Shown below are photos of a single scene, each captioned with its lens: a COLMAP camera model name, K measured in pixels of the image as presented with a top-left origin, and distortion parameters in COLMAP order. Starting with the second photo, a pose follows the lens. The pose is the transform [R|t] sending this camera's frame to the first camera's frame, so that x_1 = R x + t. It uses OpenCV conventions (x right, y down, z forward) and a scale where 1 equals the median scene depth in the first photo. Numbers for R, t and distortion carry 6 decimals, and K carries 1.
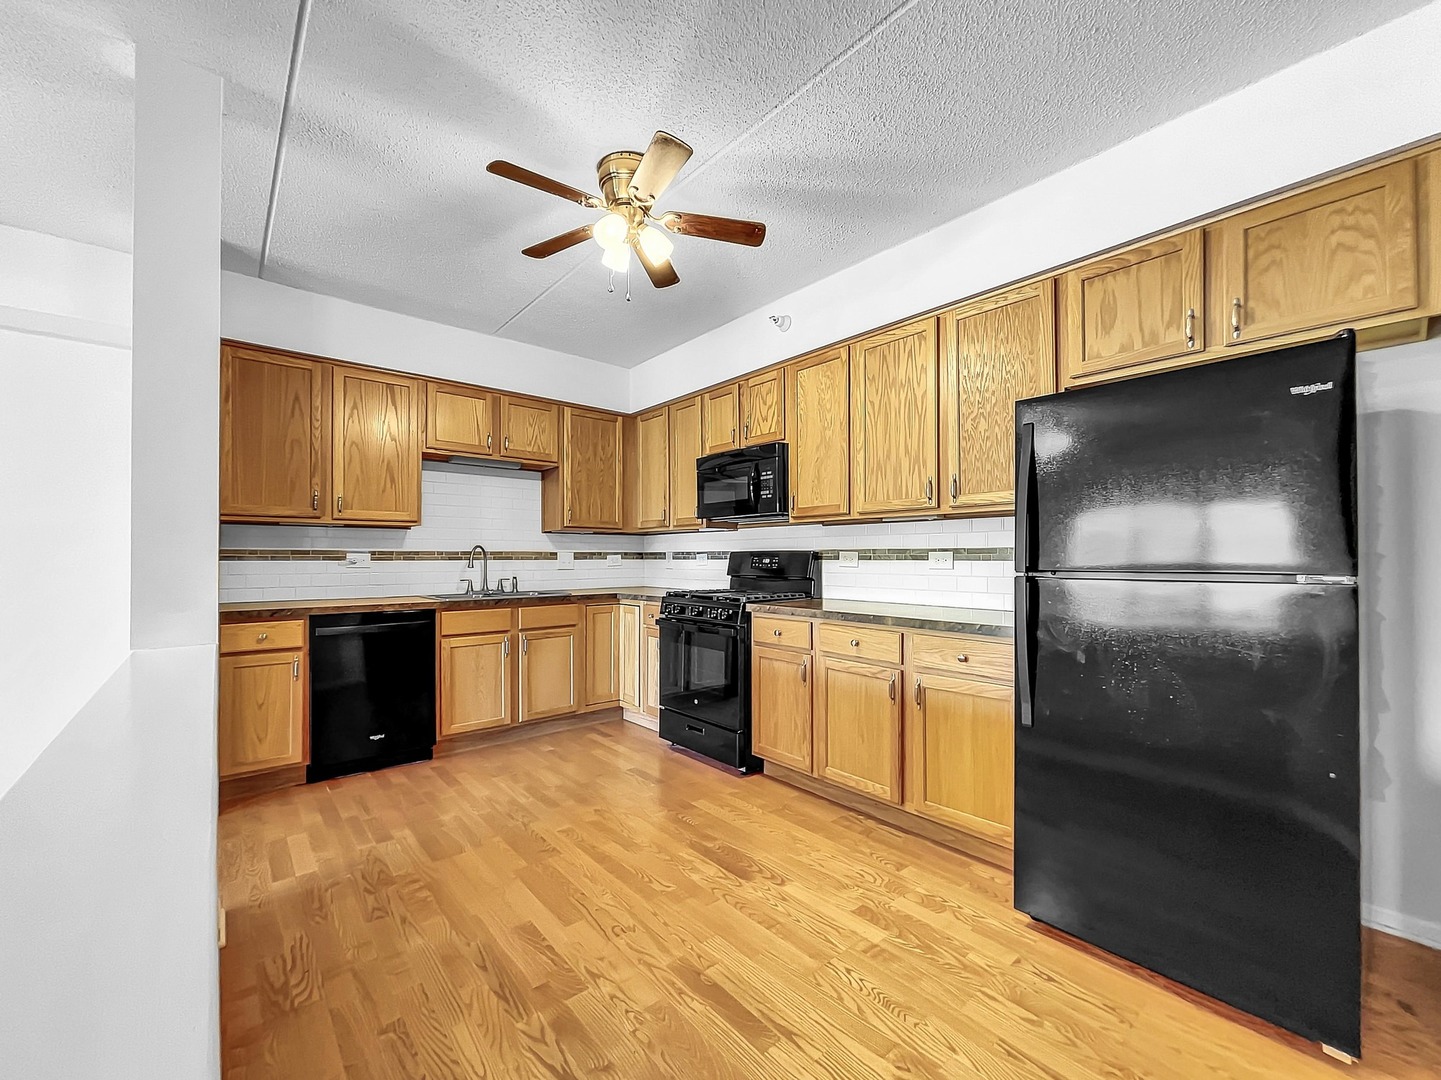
lens RADIAL K [[605.3, 0, 715.9], [0, 605.3, 542.0], [0, 0, 1]] dist [-0.005696, 0.003023]
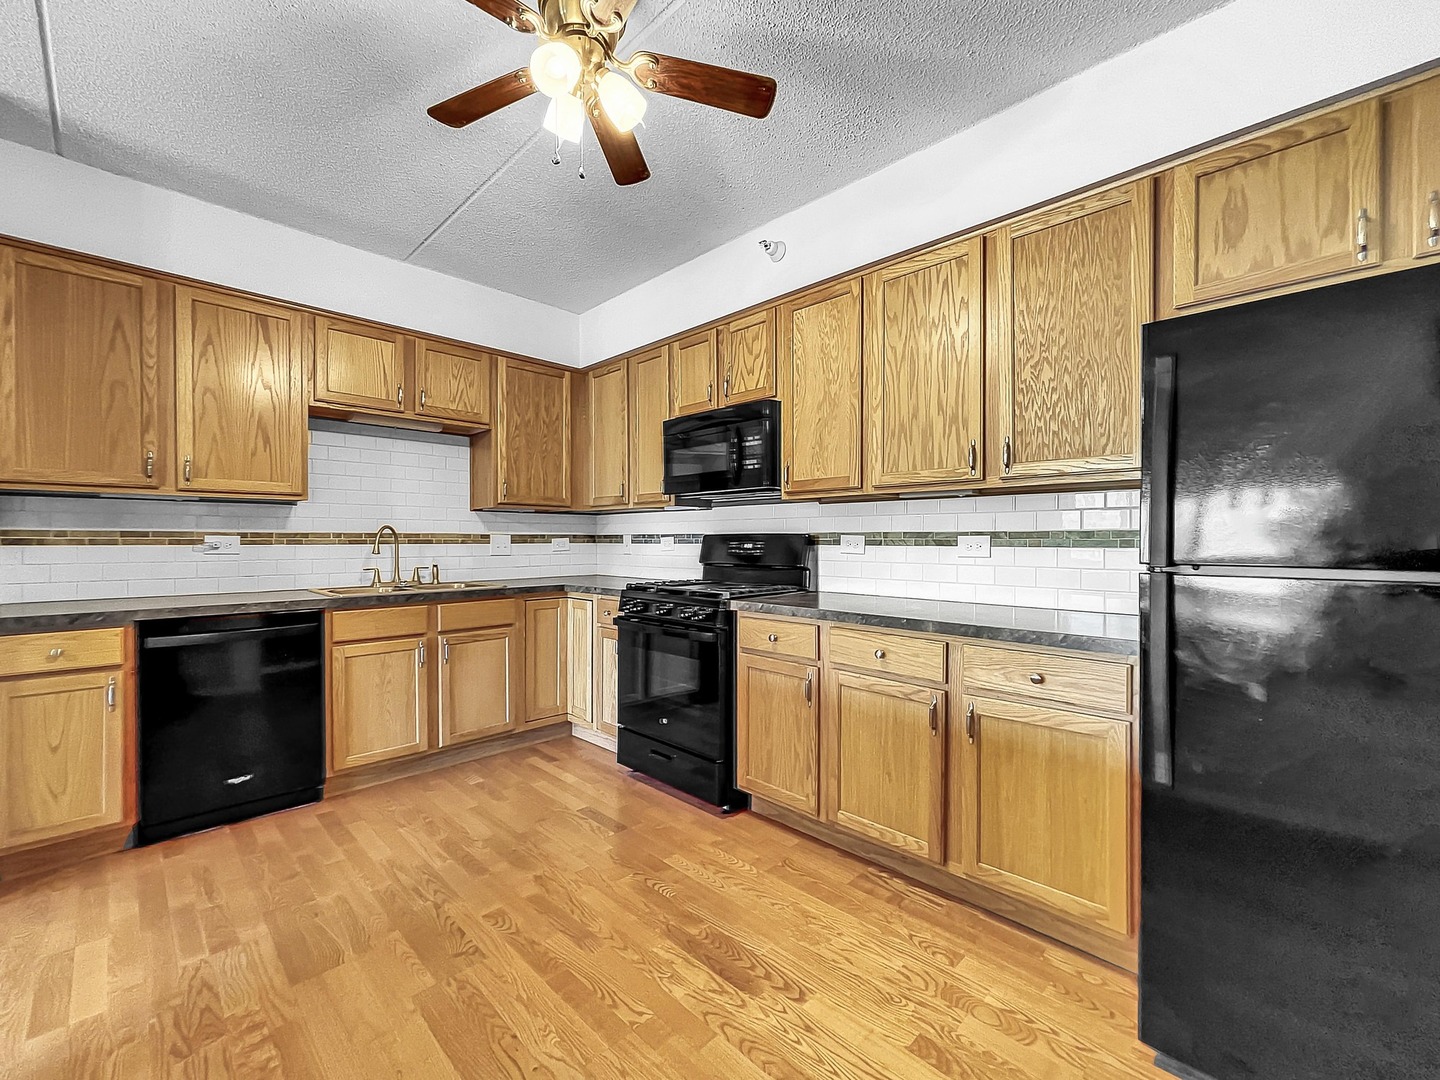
lens RADIAL K [[604.9, 0, 727.5], [0, 604.9, 537.7], [0, 0, 1]] dist [-0.005696, 0.003023]
pose [[0.994693, 0.002761, 0.102848, -0.034172], [-0.005045, 0.999746, 0.021957, 0.001896], [-0.102761, -0.022360, 0.994455, 0.199605]]
